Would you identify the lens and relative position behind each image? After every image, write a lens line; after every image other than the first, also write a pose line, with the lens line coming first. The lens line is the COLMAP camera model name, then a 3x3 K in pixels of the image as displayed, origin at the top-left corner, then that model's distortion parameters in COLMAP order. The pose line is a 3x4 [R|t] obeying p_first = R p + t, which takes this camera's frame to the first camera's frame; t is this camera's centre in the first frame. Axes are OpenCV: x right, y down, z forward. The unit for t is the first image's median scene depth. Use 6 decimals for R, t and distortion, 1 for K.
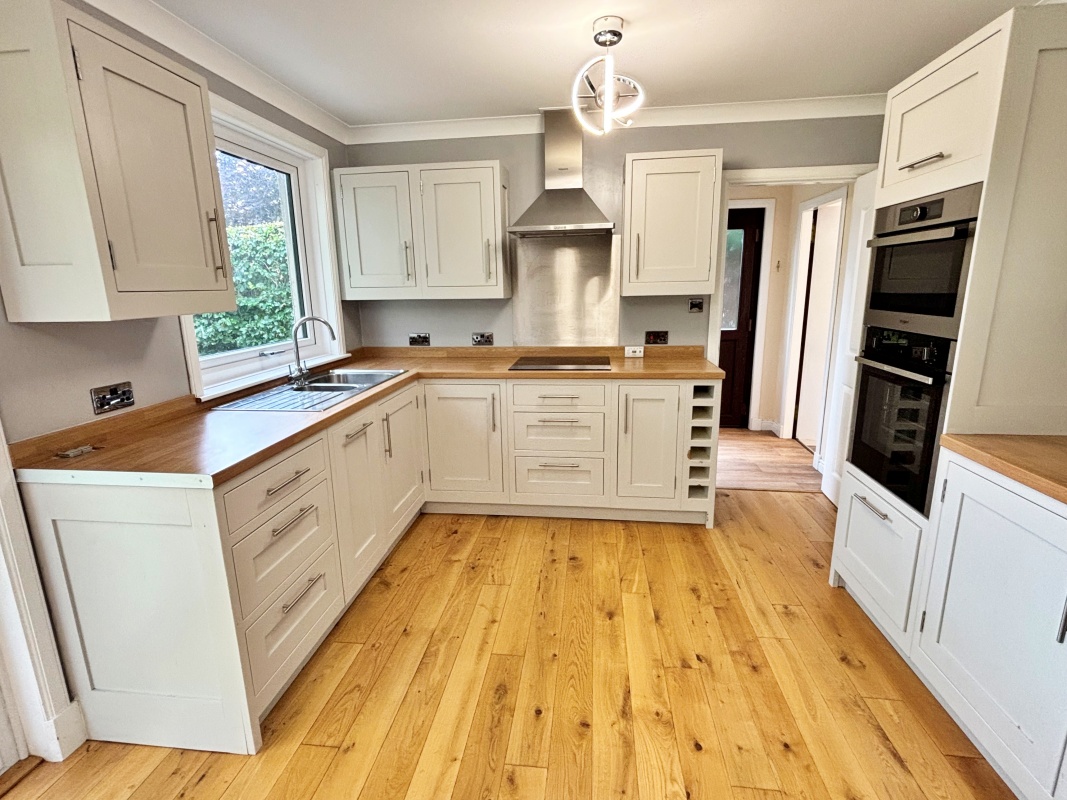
lens RADIAL K [[512.8, 0, 529.2], [0, 512.8, 396.6], [0, 0, 1]] dist [0.012857, -0.006872]
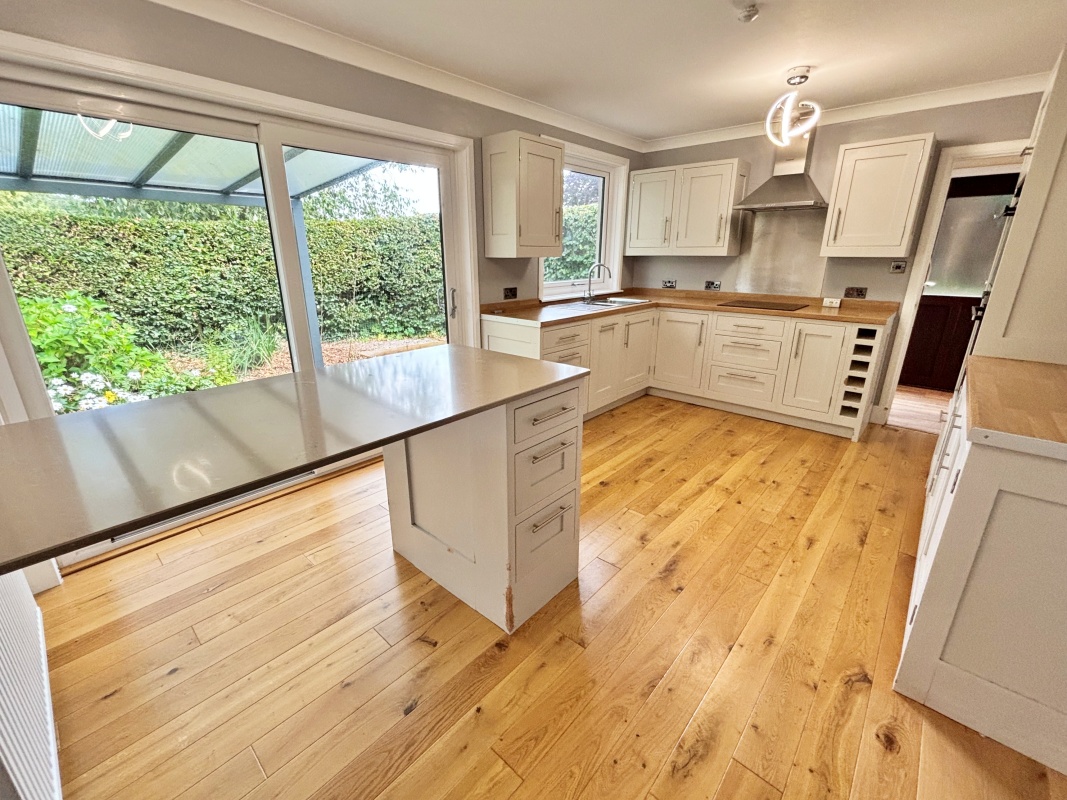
lens RADIAL K [[457.9, 0, 524.6], [0, 457.9, 402.3], [0, 0, 1]] dist [-0.010860, -0.001238]
pose [[0.813906, 0.195092, -0.547262, 0.295441], [-0.134560, 0.979624, 0.149102, 0.103886], [0.565199, -0.047715, 0.823573, -0.430961]]
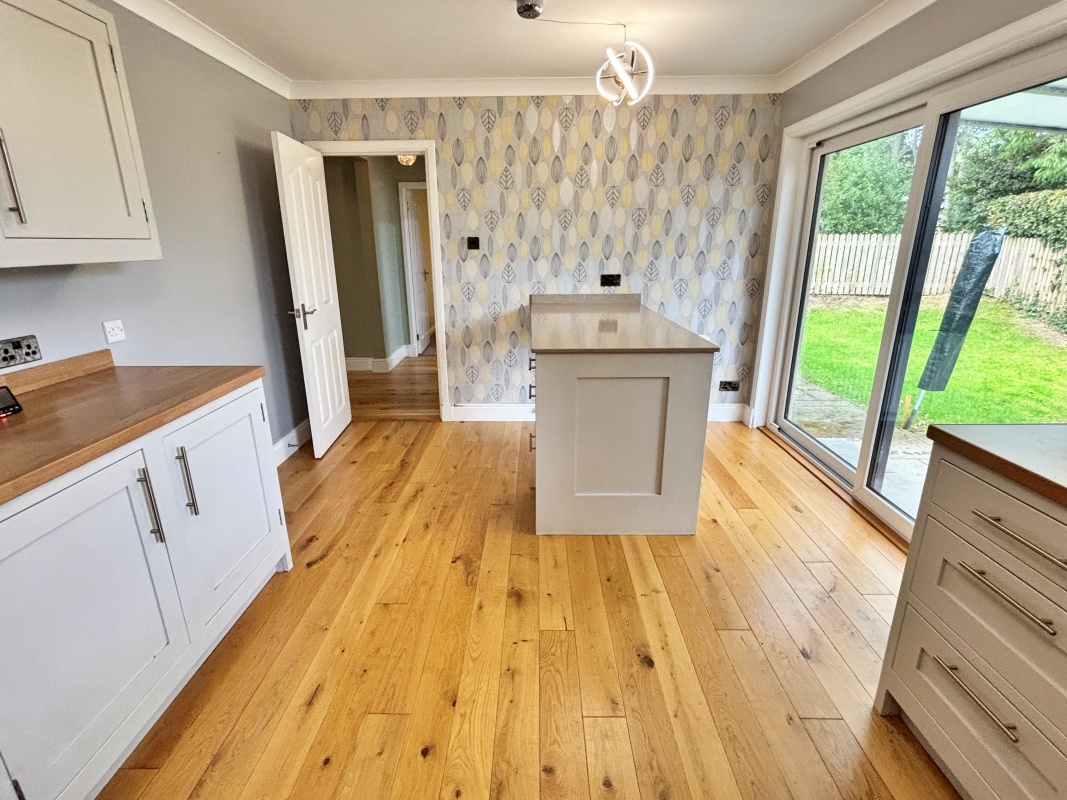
lens RADIAL K [[512.8, 0, 531.0], [0, 512.8, 395.7], [0, 0, 1]] dist [0.012857, -0.006872]
pose [[-0.994372, 0.053465, -0.091469, 0.105700], [0.002712, 0.875898, 0.482489, -0.178559], [0.105913, 0.479526, -0.871113, 0.844264]]
